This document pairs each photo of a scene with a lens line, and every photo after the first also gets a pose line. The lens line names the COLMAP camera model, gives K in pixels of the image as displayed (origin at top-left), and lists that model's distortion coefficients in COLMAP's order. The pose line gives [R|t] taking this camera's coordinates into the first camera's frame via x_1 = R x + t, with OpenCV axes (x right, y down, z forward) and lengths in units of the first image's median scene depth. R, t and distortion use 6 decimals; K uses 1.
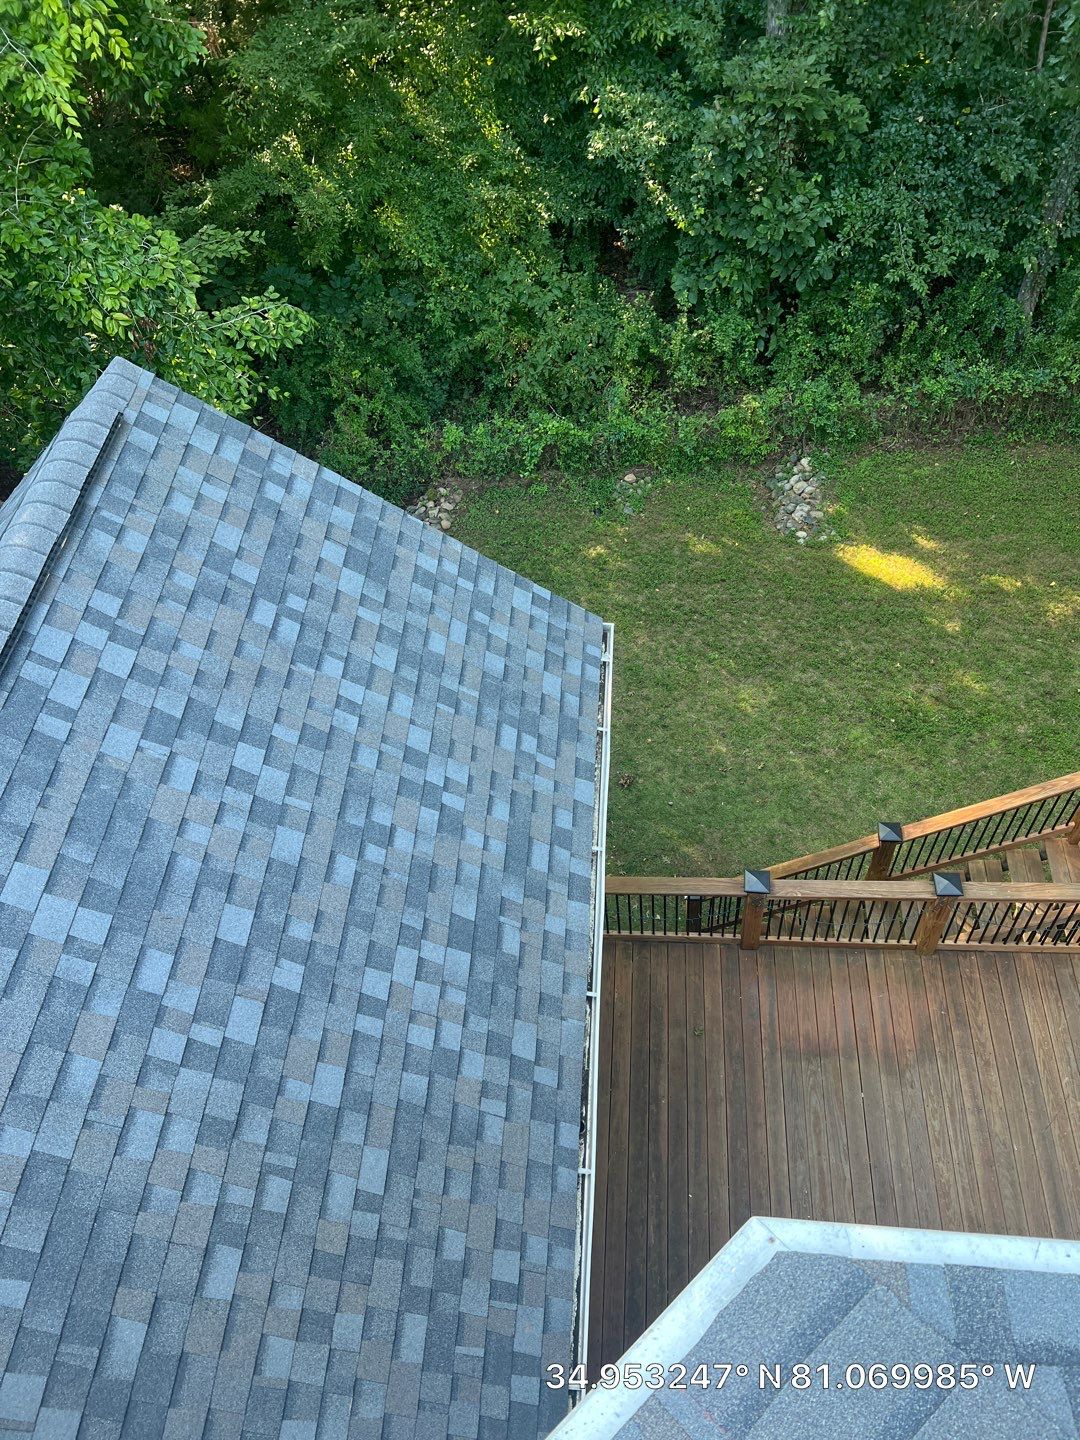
lens RADIAL K [[1075.6, 0, 539.2], [0, 1075.6, 724.7], [0, 0, 1]] dist [0.055342, -0.042530]
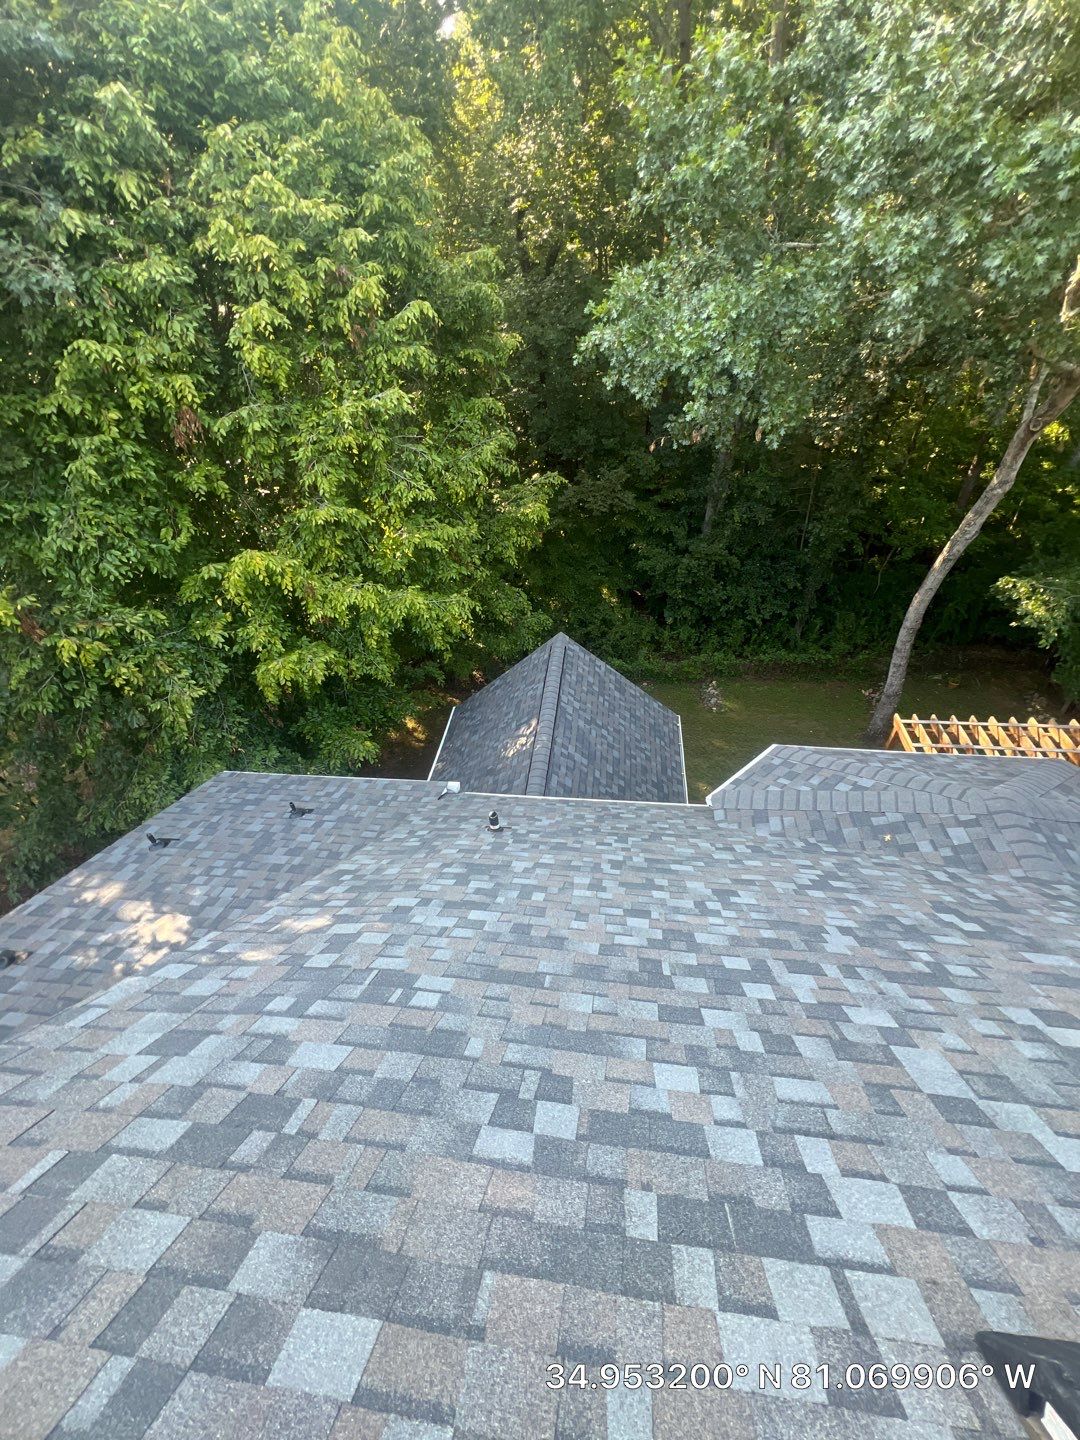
lens RADIAL K [[580.5, 0, 534.7], [0, 580.5, 718.3], [0, 0, 1]] dist [0.004228, 0.000866]
pose [[0.997852, 0.064778, -0.009728, -0.178168], [-0.065462, 0.980810, -0.183648, 0.134853], [-0.002355, 0.183891, 0.982944, -0.376963]]
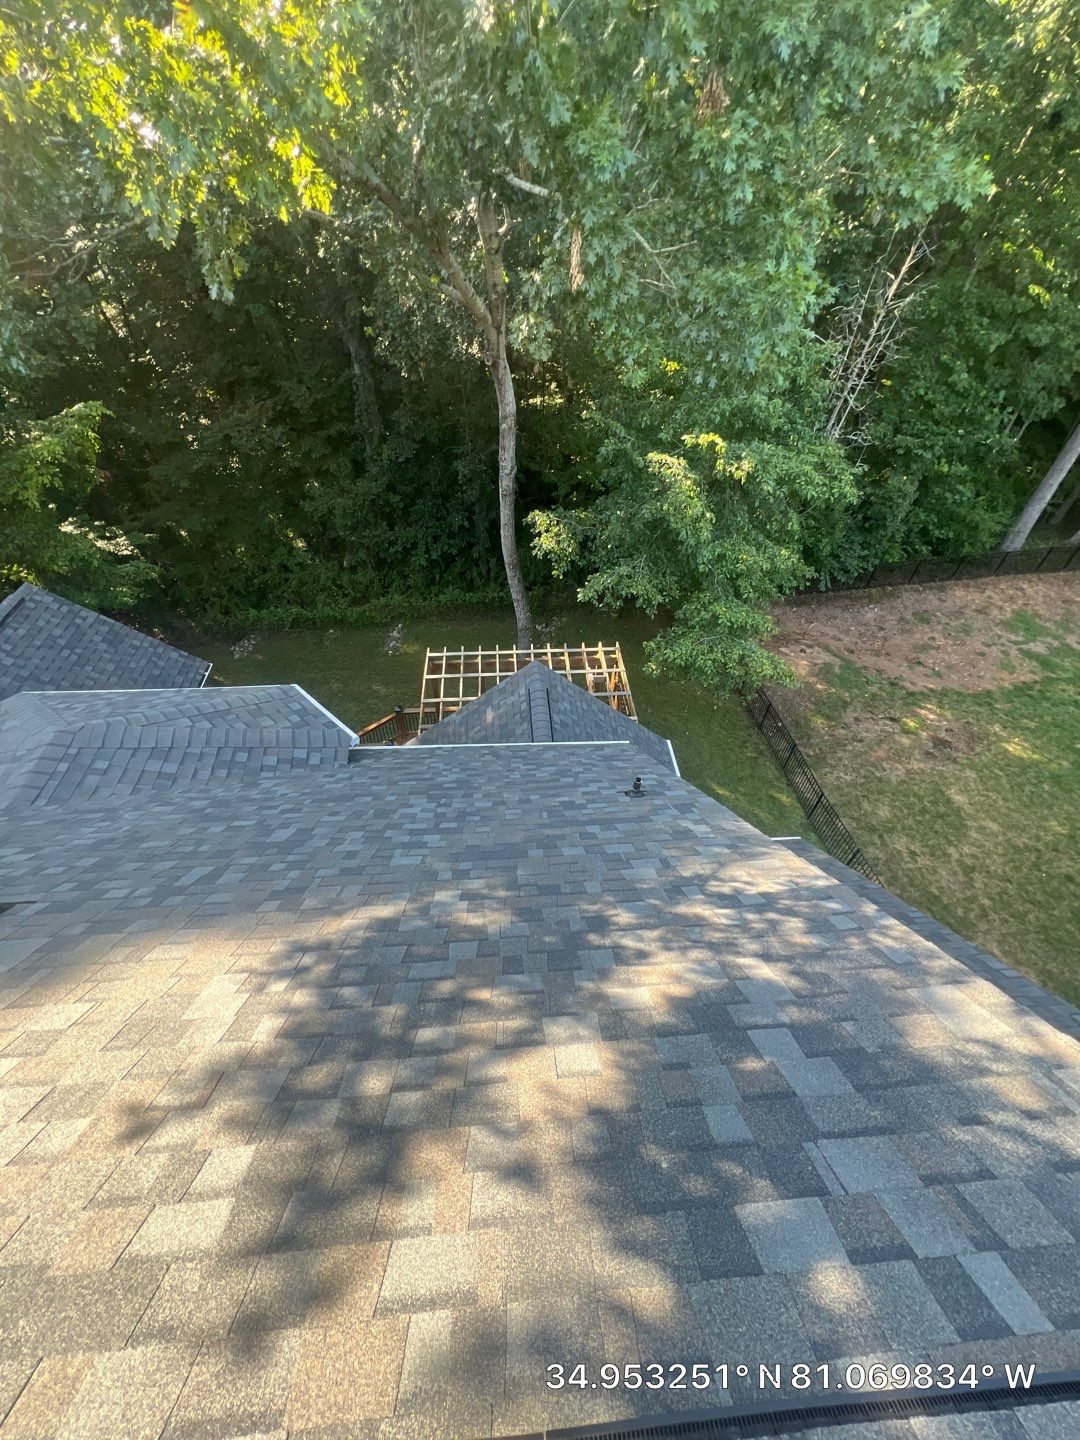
lens RADIAL K [[580.5, 0, 545.4], [0, 580.5, 715.9], [0, 0, 1]] dist [0.004228, 0.000866]
pose [[0.981768, -0.023249, 0.188654, 0.354961], [0.042976, 0.993941, -0.101163, 0.139380], [-0.185159, 0.107426, 0.976819, -0.434499]]
